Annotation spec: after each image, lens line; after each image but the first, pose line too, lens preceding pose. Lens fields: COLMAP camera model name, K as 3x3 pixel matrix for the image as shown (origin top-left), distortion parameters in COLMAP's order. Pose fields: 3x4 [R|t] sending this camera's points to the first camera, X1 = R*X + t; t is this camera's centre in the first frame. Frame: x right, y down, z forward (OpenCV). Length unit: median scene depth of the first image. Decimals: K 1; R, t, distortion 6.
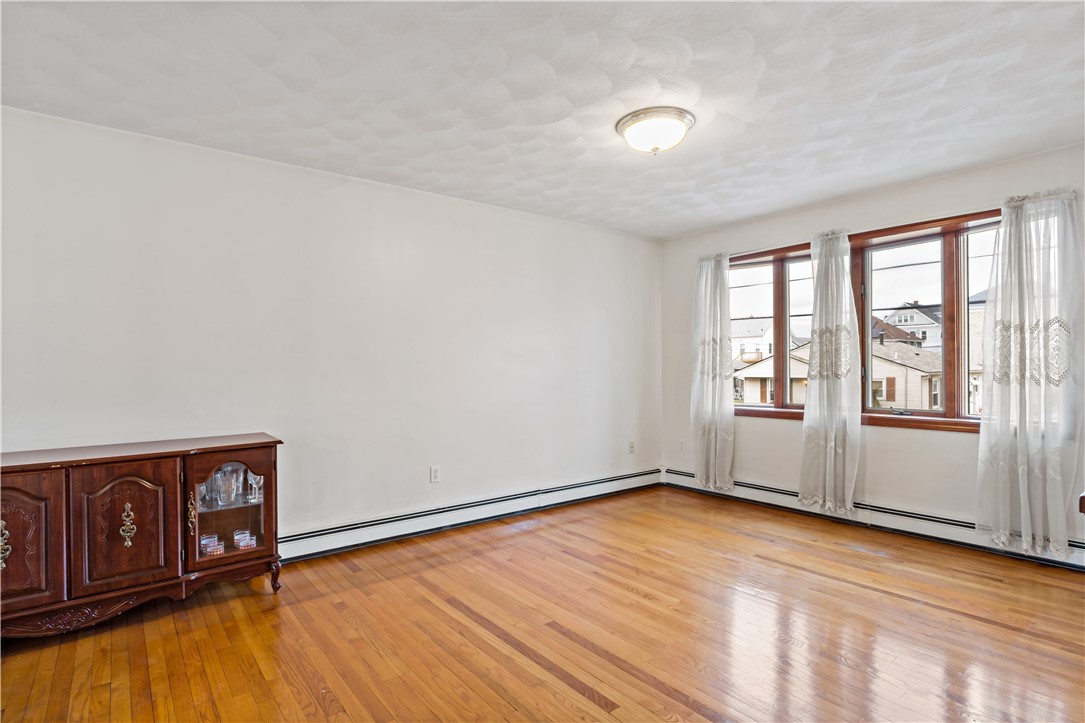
lens RADIAL K [[556.0, 0, 542.2], [0, 556.0, 383.4], [0, 0, 1]] dist [-0.002387, 0.000145]
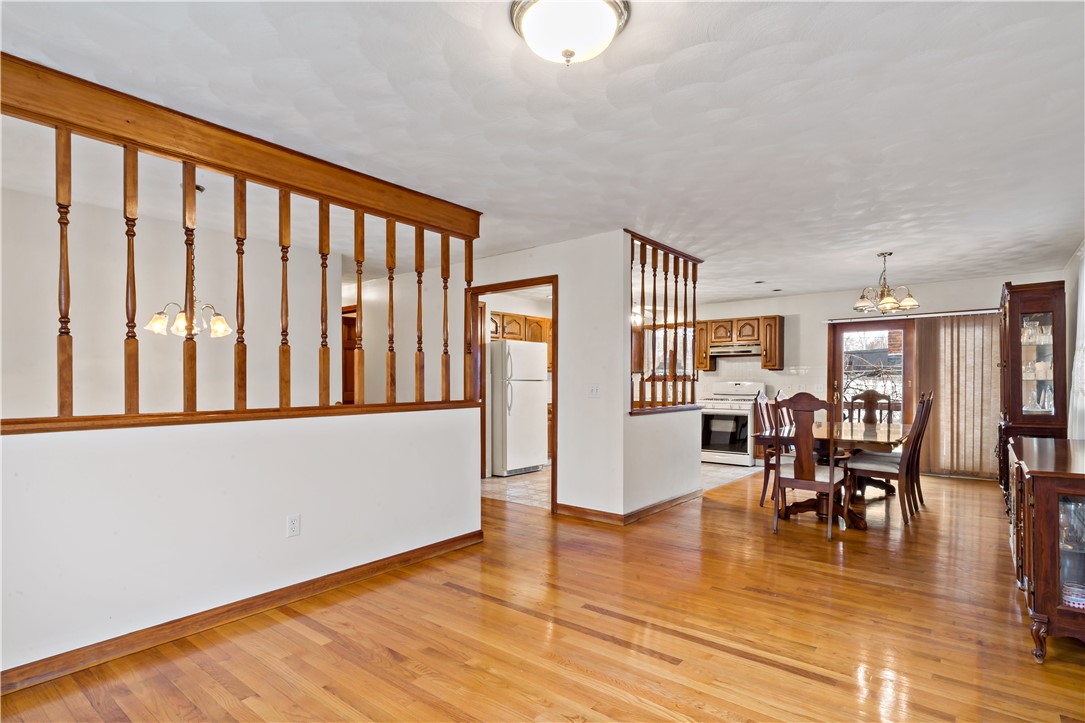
lens RADIAL K [[556.0, 0, 542.2], [0, 556.0, 383.4], [0, 0, 1]] dist [-0.002387, 0.000145]
pose [[-0.975385, 0.008823, -0.220333, 0.411486], [0.000109, 0.999218, 0.039531, -0.058490], [0.220509, 0.038534, -0.974623, 1.743645]]
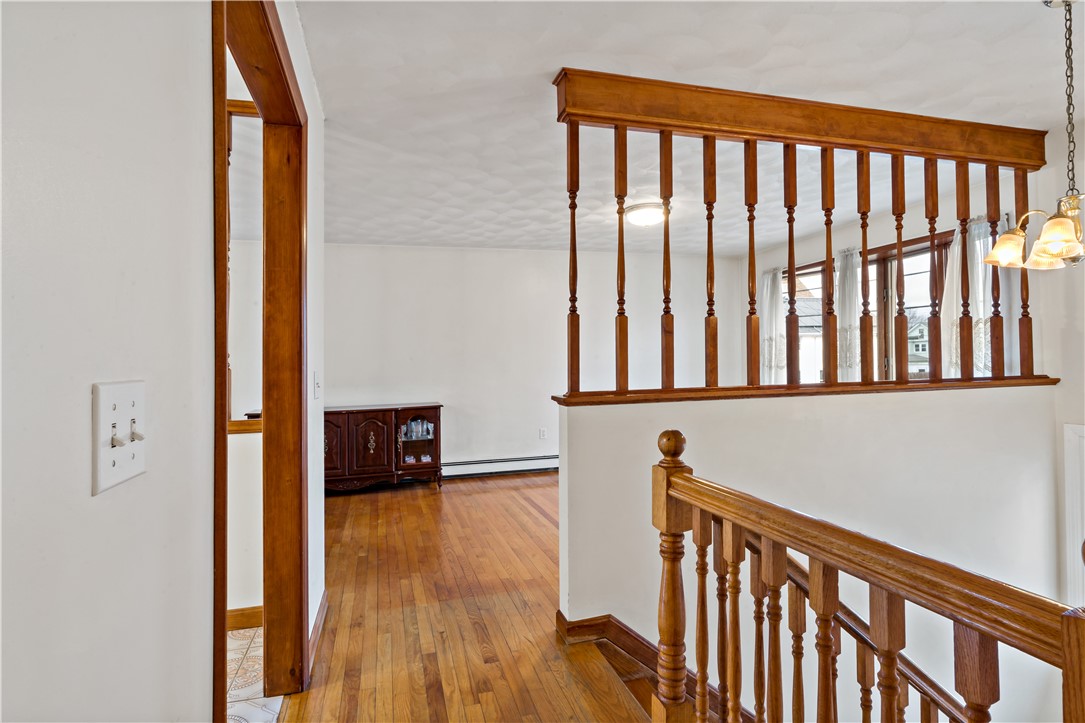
lens RADIAL K [[558.7, 0, 542.5], [0, 558.7, 361.5], [0, 0, 1]] dist [0.001020, 0.000194]
pose [[0.932130, -0.014202, -0.361844, 0.550808], [0.004019, 0.999575, -0.028878, 0.015351], [0.362100, 0.025463, 0.931791, -0.653435]]
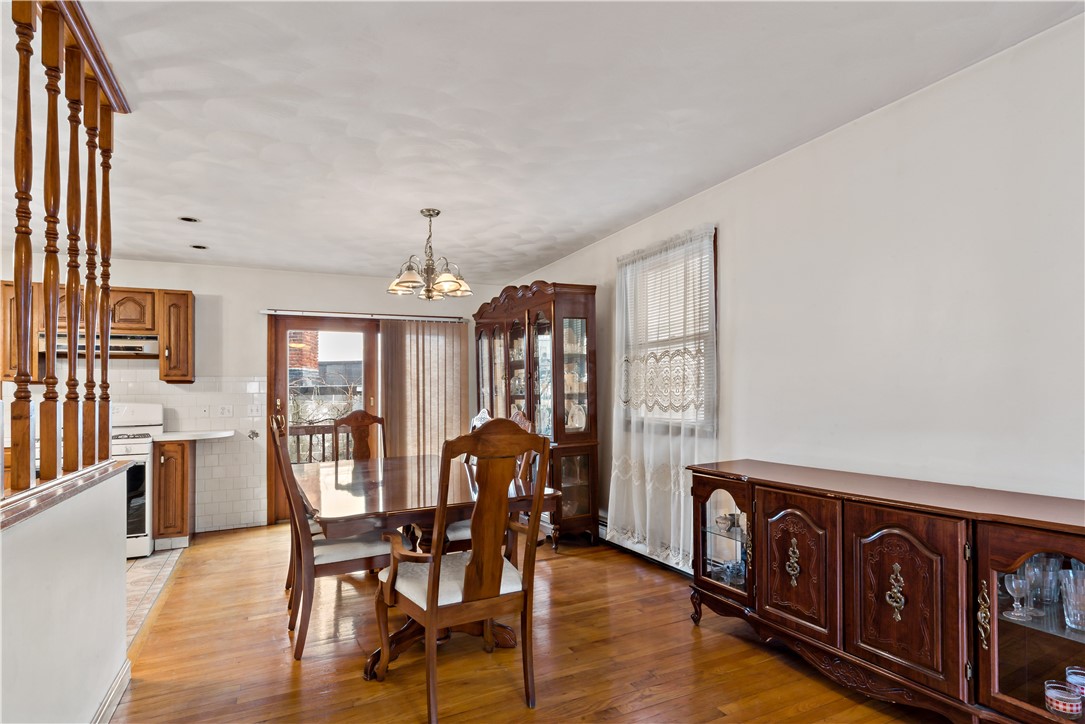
lens RADIAL K [[567.7, 0, 543.5], [0, 567.7, 399.1], [0, 0, 1]] dist [0.003251, 0.001084]
pose [[-0.203156, 0.017925, -0.978982, 0.094924], [-0.014286, 0.999672, 0.021268, -0.015896], [0.979042, 0.018306, -0.202833, 0.627514]]
